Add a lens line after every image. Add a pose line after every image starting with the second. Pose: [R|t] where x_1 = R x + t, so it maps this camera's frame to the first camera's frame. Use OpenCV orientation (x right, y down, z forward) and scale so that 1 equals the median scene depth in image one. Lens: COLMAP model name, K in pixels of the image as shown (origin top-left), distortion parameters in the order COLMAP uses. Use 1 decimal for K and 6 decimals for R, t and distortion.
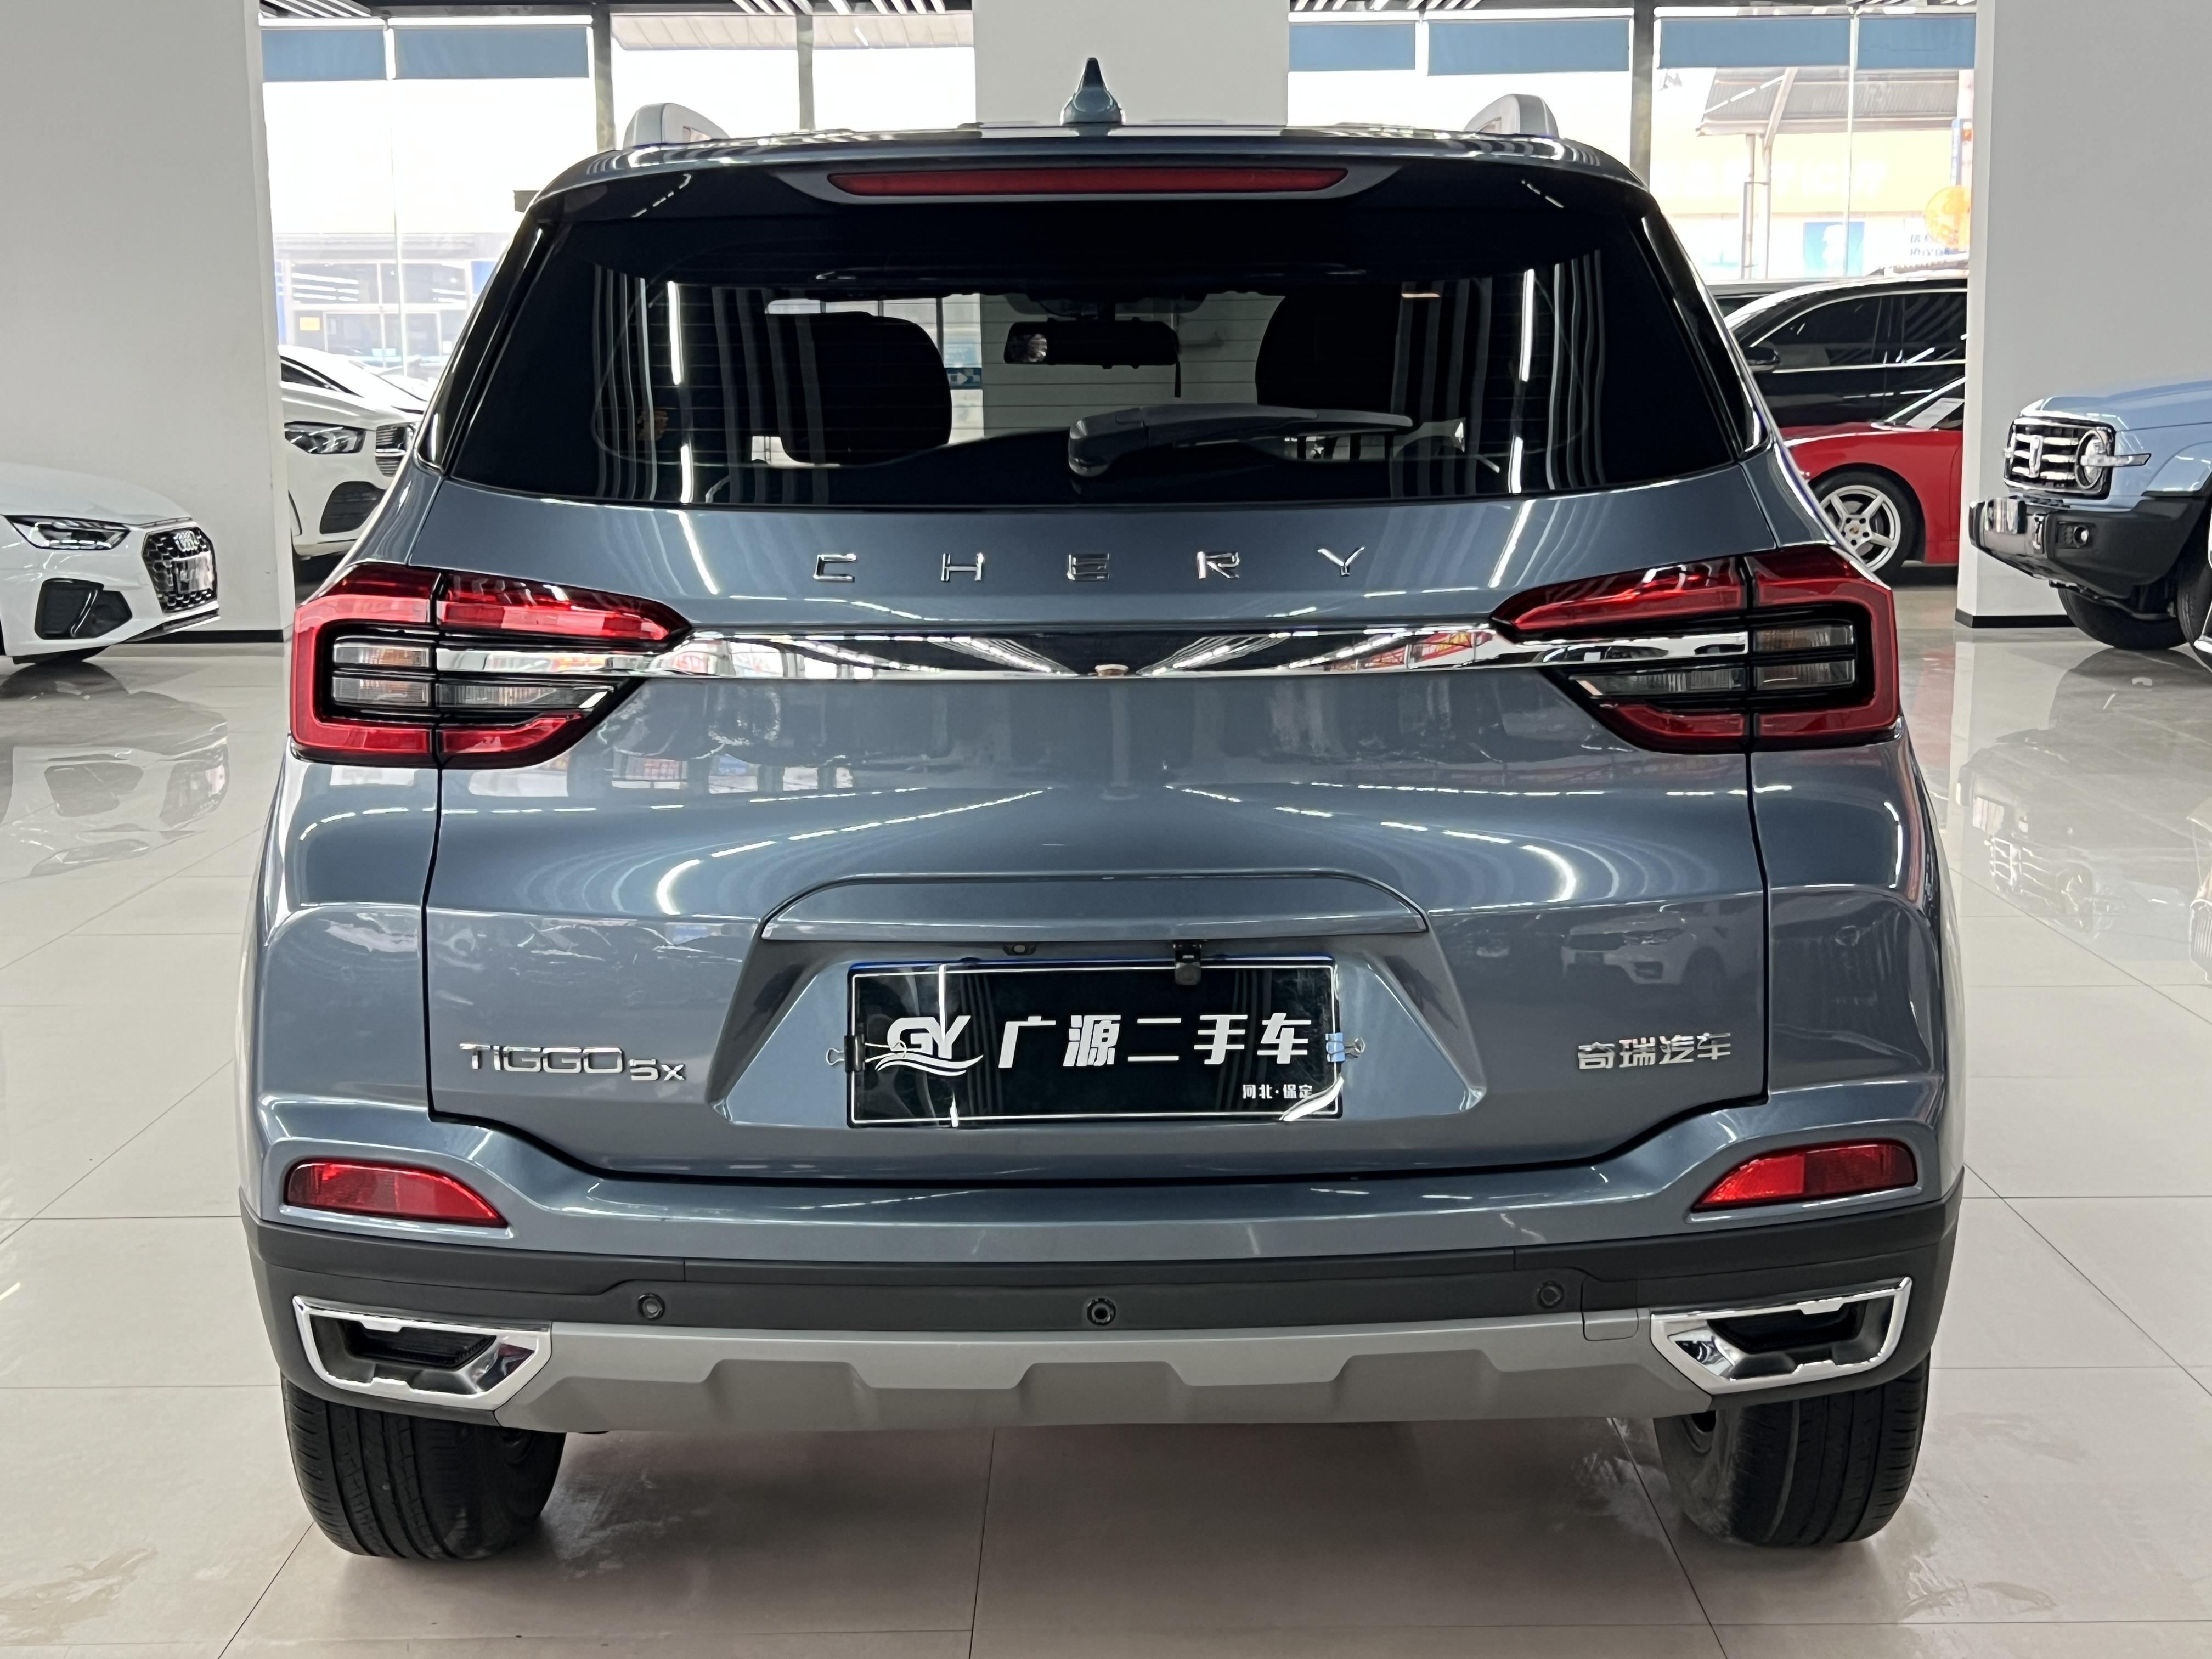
lens RADIAL K [[2830.7, 0, 1110.3], [0, 2830.7, 830.6], [0, 0, 1]] dist [0.072922, 0.000000]
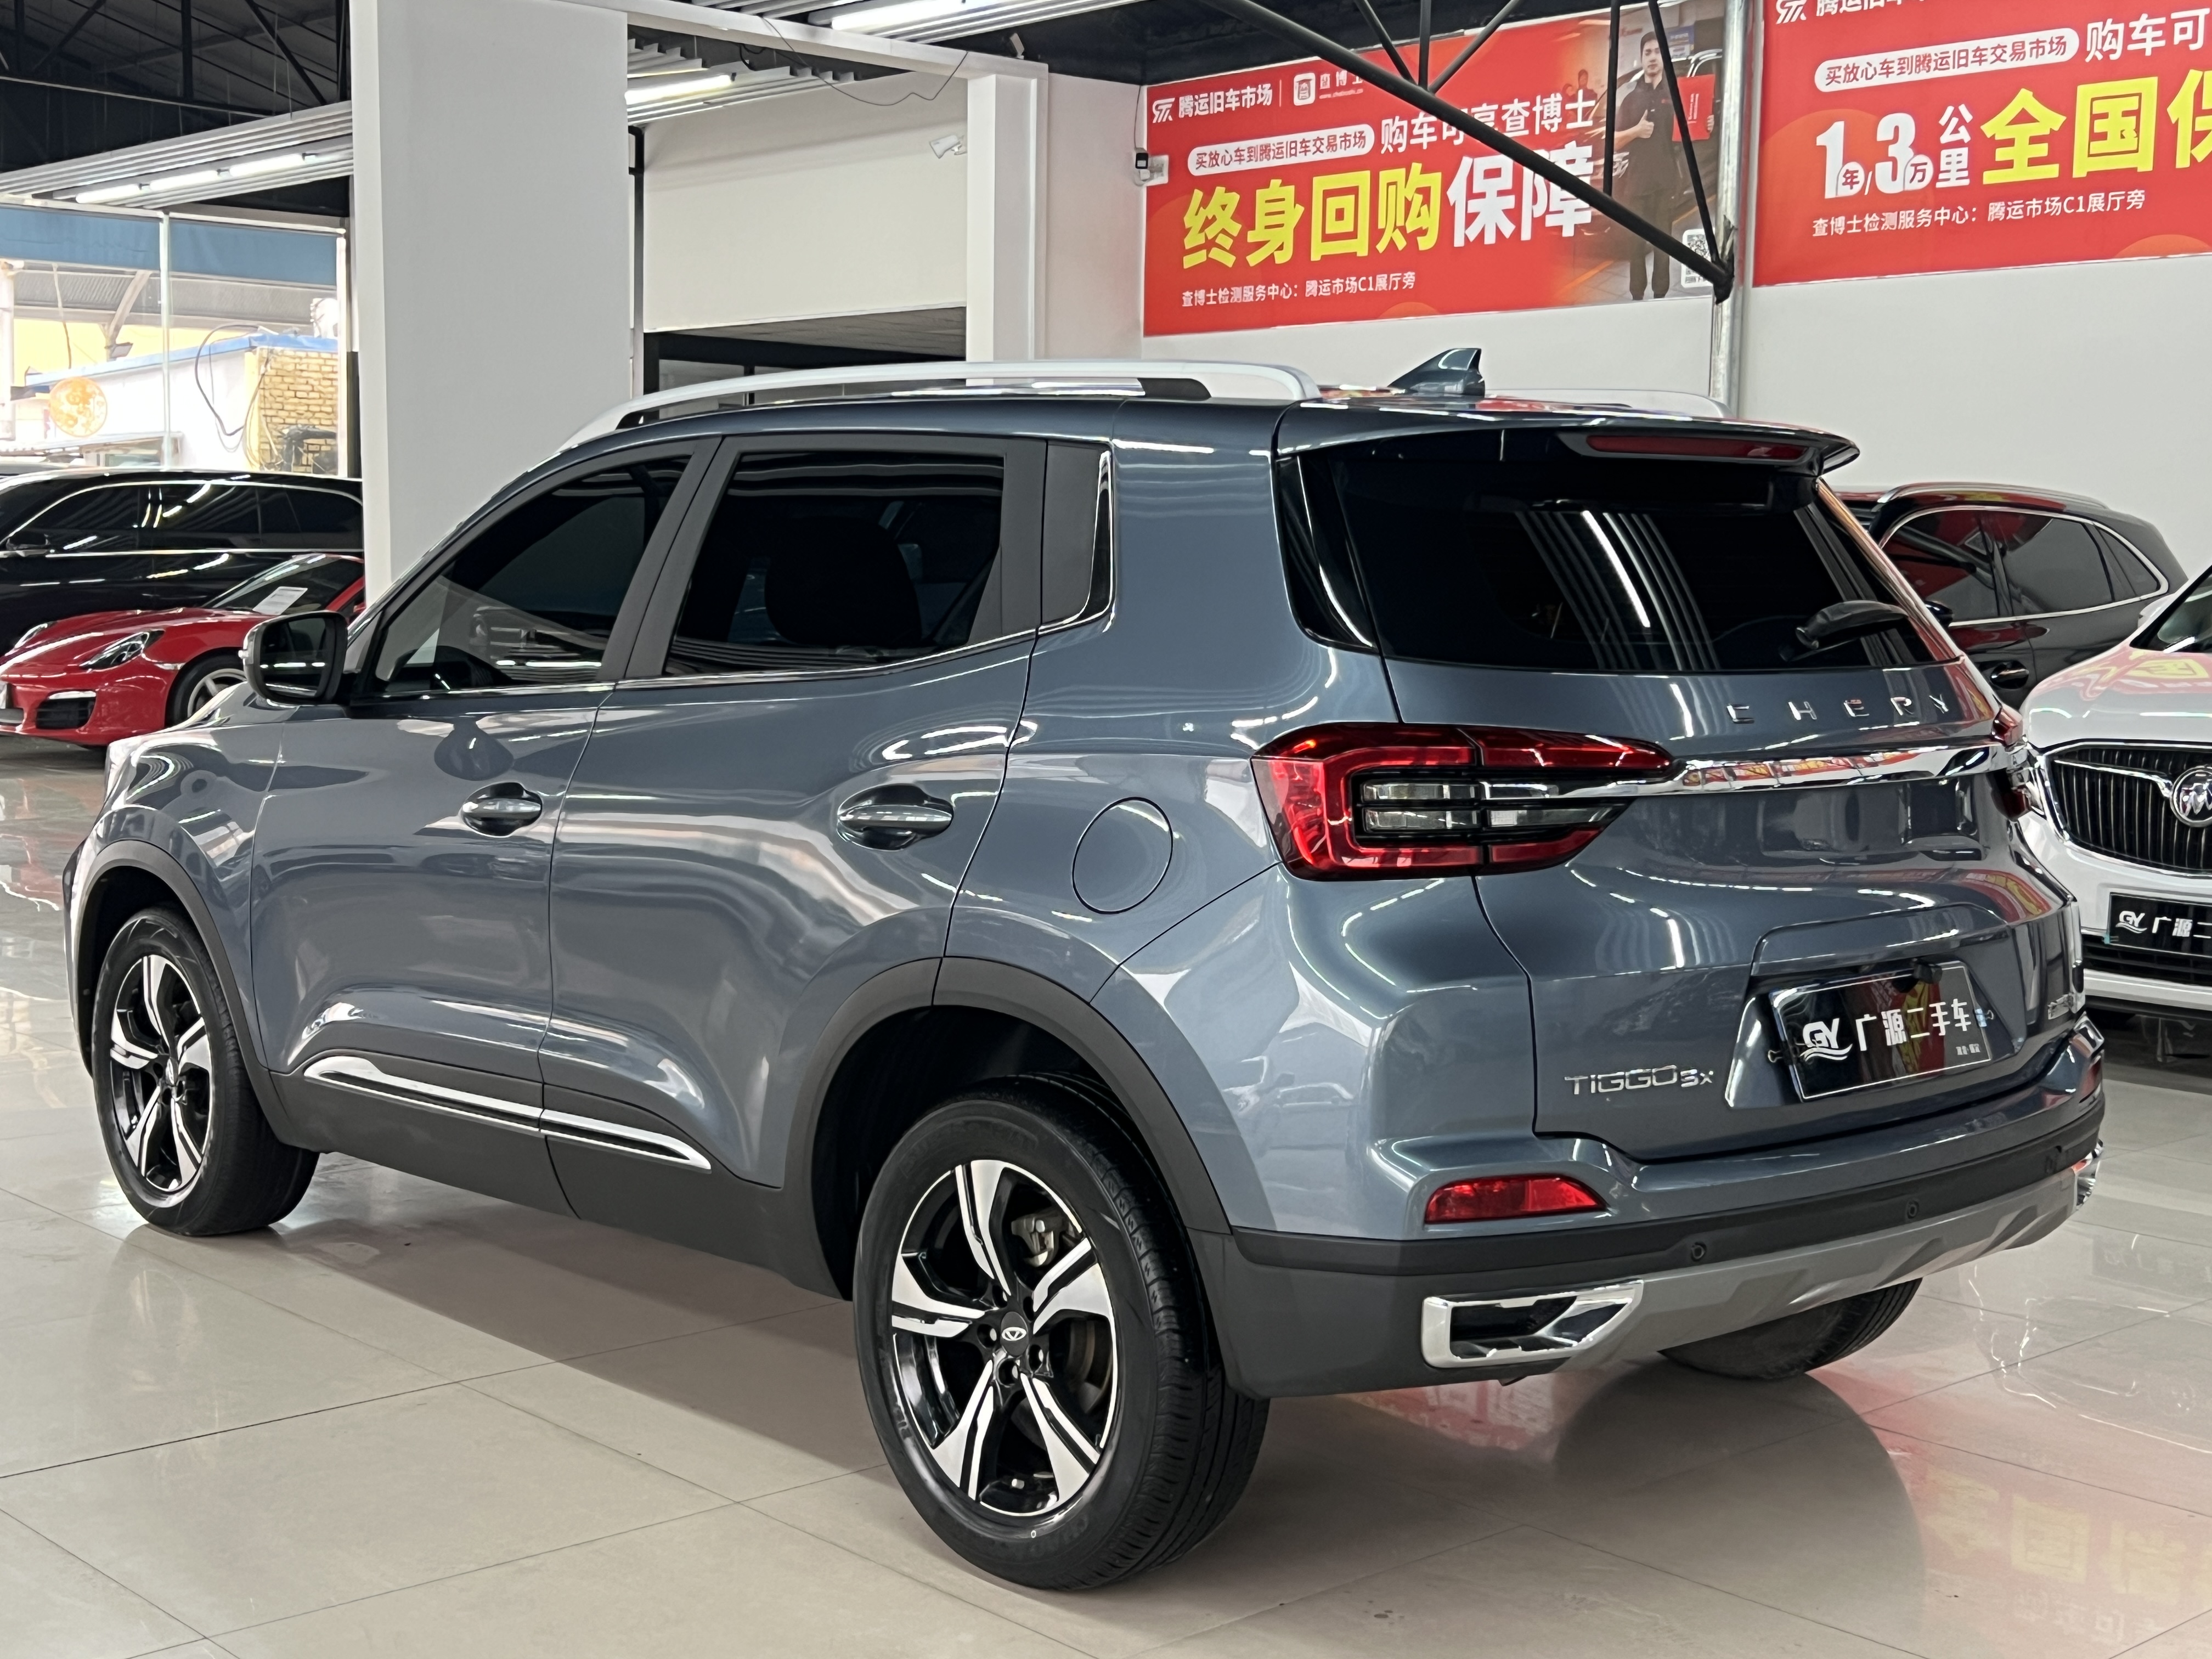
lens RADIAL K [[2830.7, 0, 1110.0], [0, 2830.7, 828.6], [0, 0, 1]] dist [0.072922, 0.000000]
pose [[0.747552, -0.042083, 0.662868, -1.262559], [0.085887, 0.995737, -0.033643, -0.014156], [-0.658627, 0.082082, 0.747980, 0.140413]]
